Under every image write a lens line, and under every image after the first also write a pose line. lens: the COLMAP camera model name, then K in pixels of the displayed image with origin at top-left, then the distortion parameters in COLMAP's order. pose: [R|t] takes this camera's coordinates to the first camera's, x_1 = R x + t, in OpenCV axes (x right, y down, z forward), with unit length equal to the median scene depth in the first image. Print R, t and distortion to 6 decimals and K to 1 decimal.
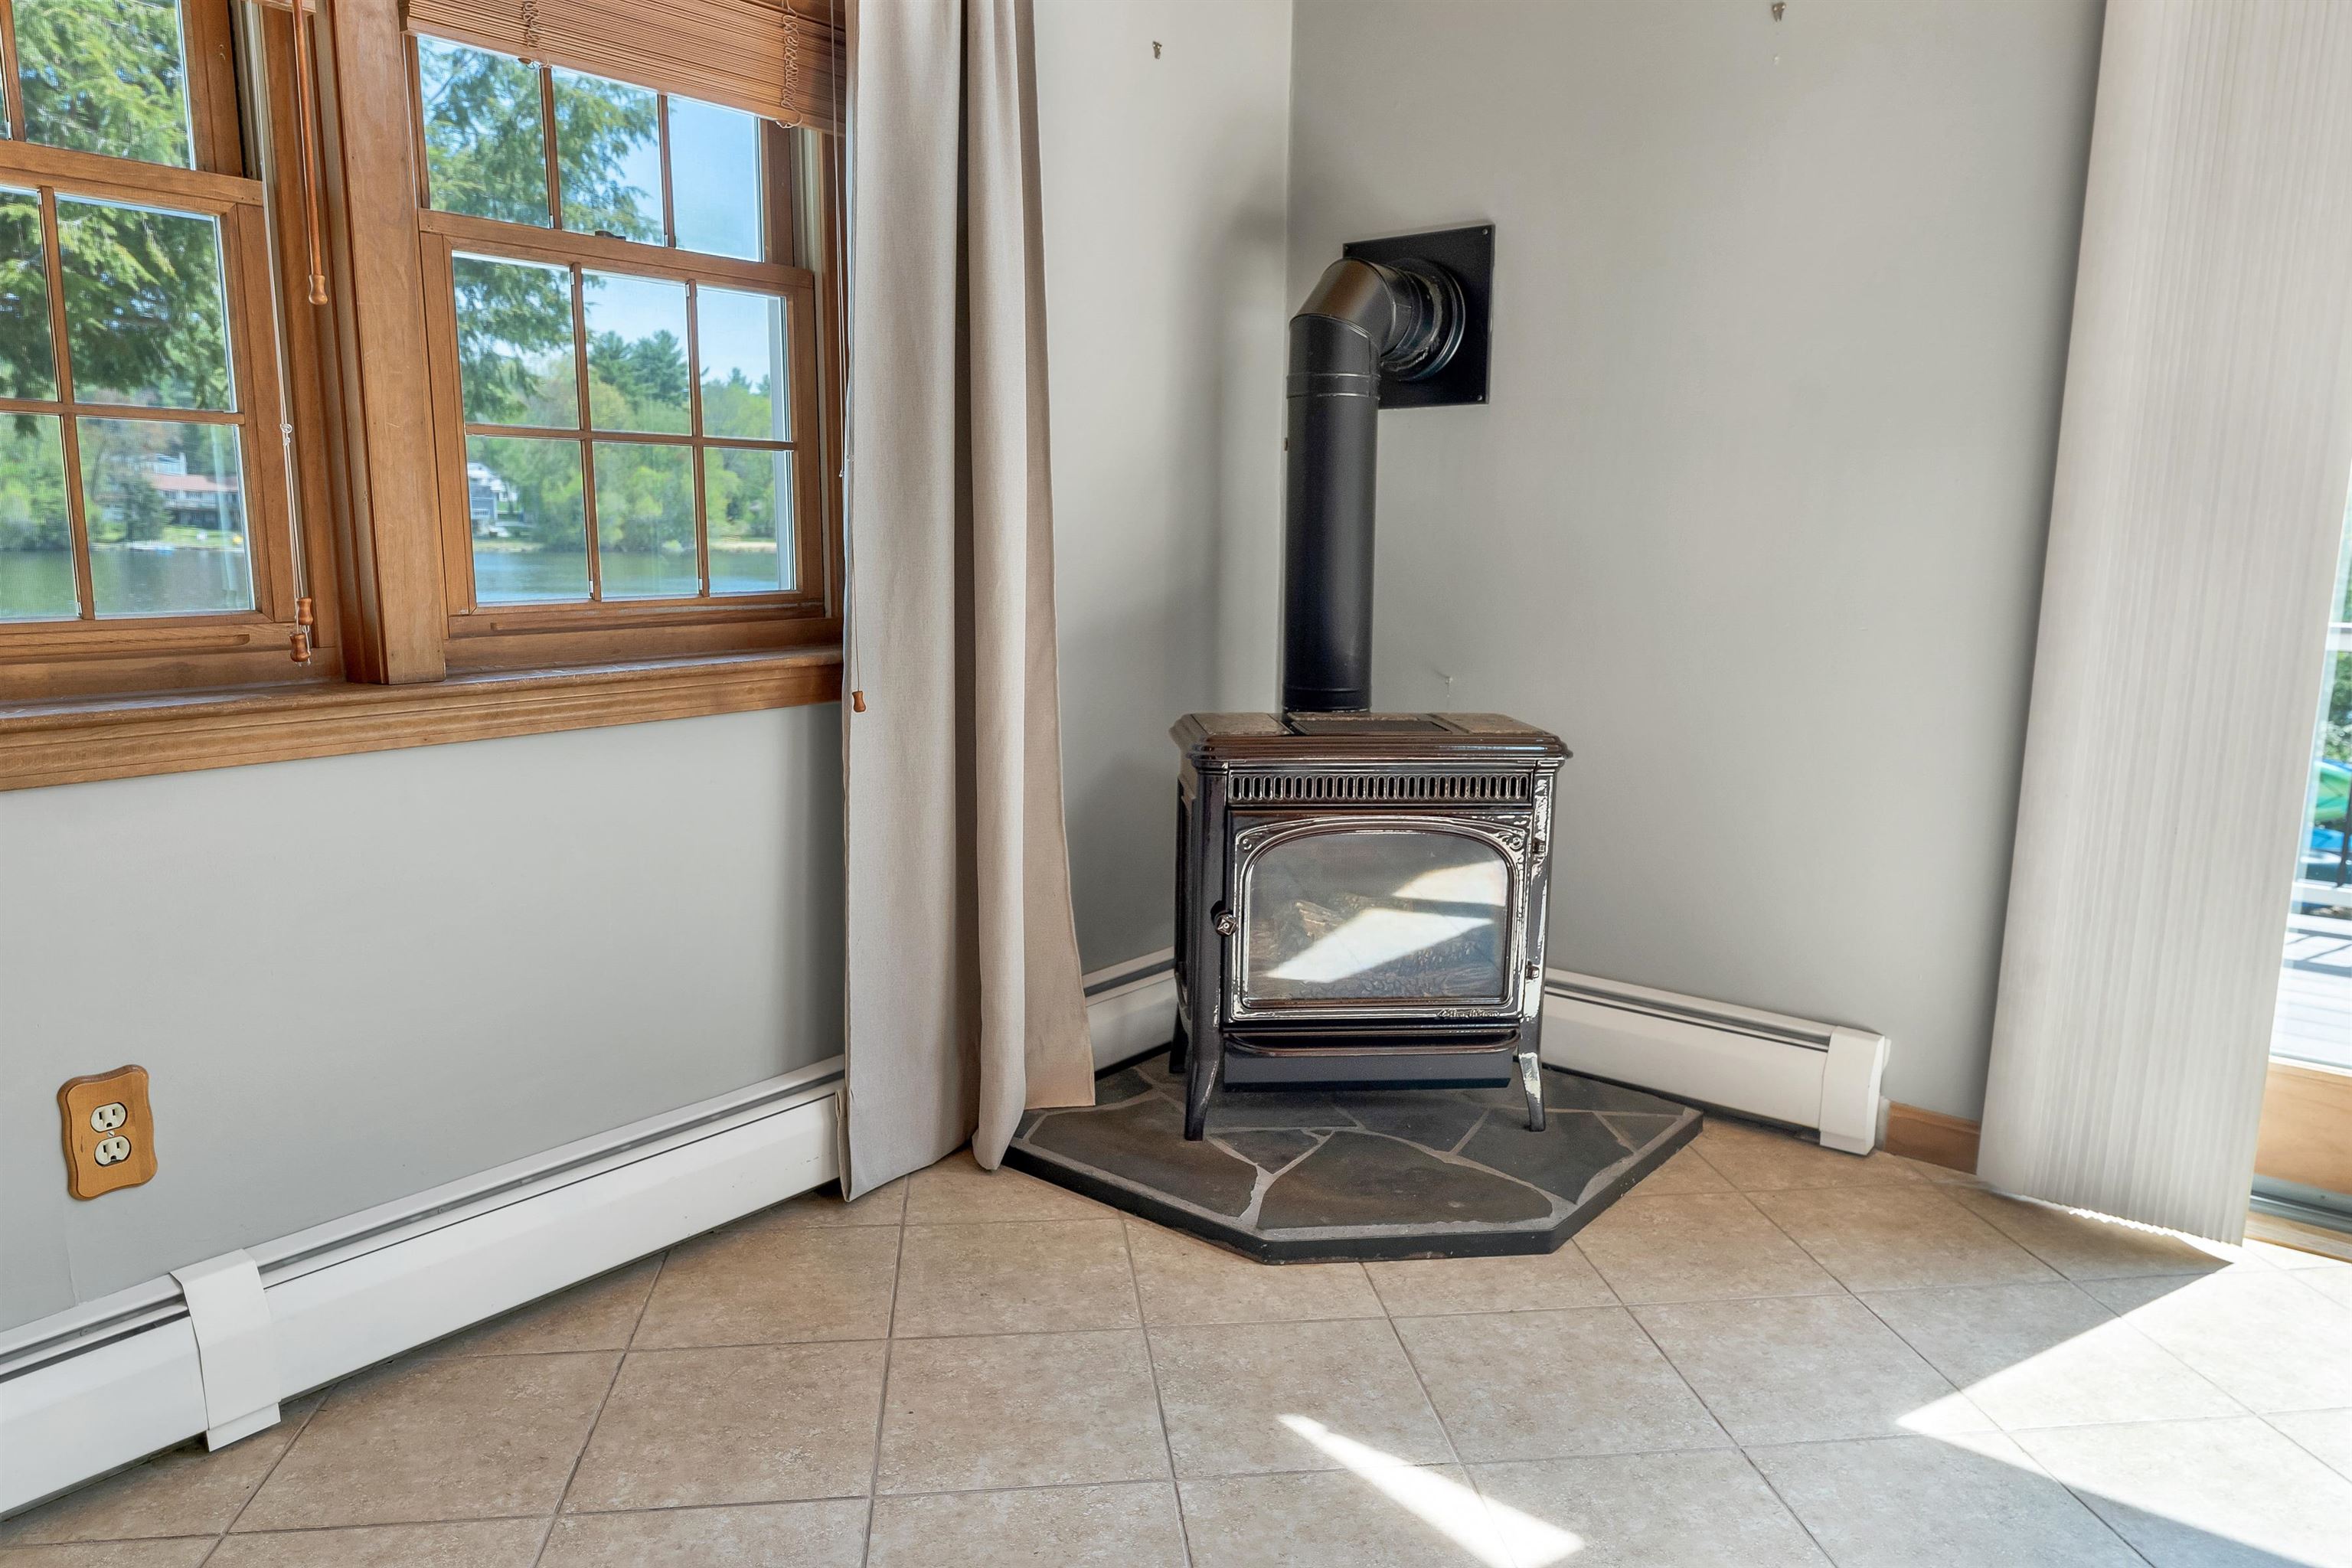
lens RADIAL K [[1573.8, 0, 1175.7], [0, 1573.8, 791.5], [0, 0, 1]] dist [0.001679, 0.001026]
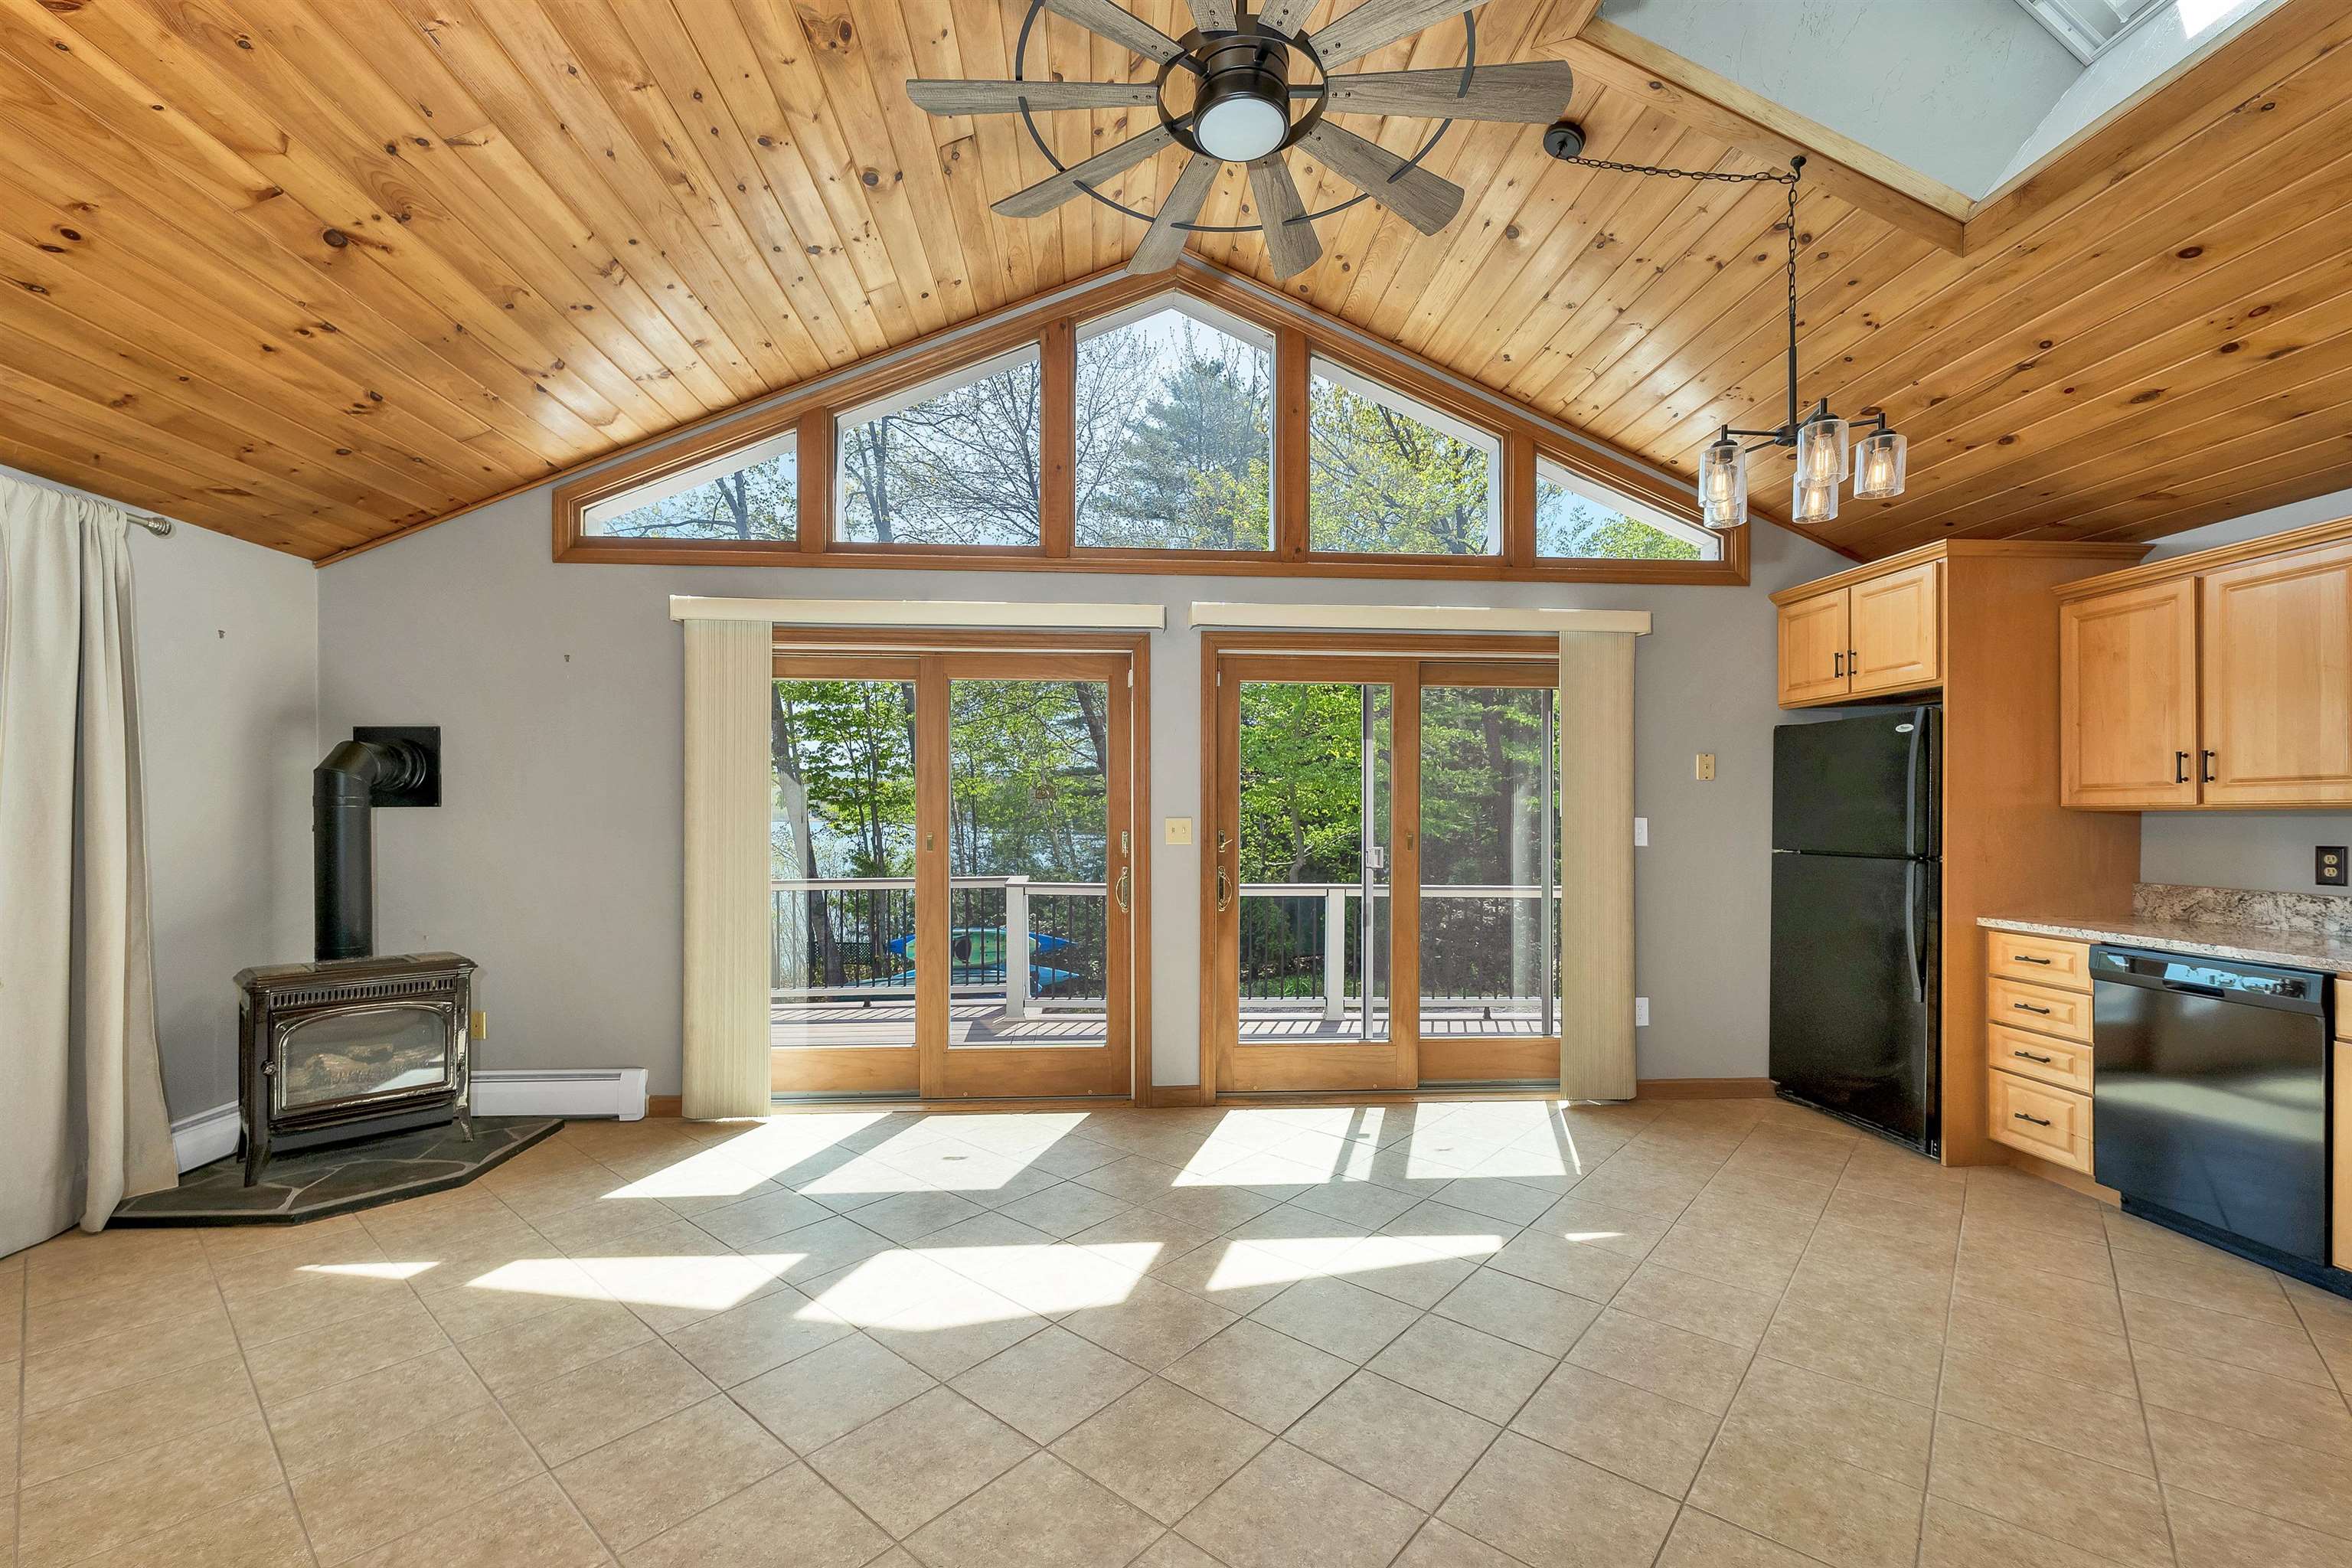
lens RADIAL K [[970.6, 0, 1176.0], [0, 970.6, 814.0], [0, 0, 1]] dist [0.000967, -0.000219]
pose [[0.731339, -0.009083, 0.681954, 0.033122], [0.118531, 0.986387, -0.113977, 0.037096], [-0.671636, 0.164189, 0.722460, -0.707341]]
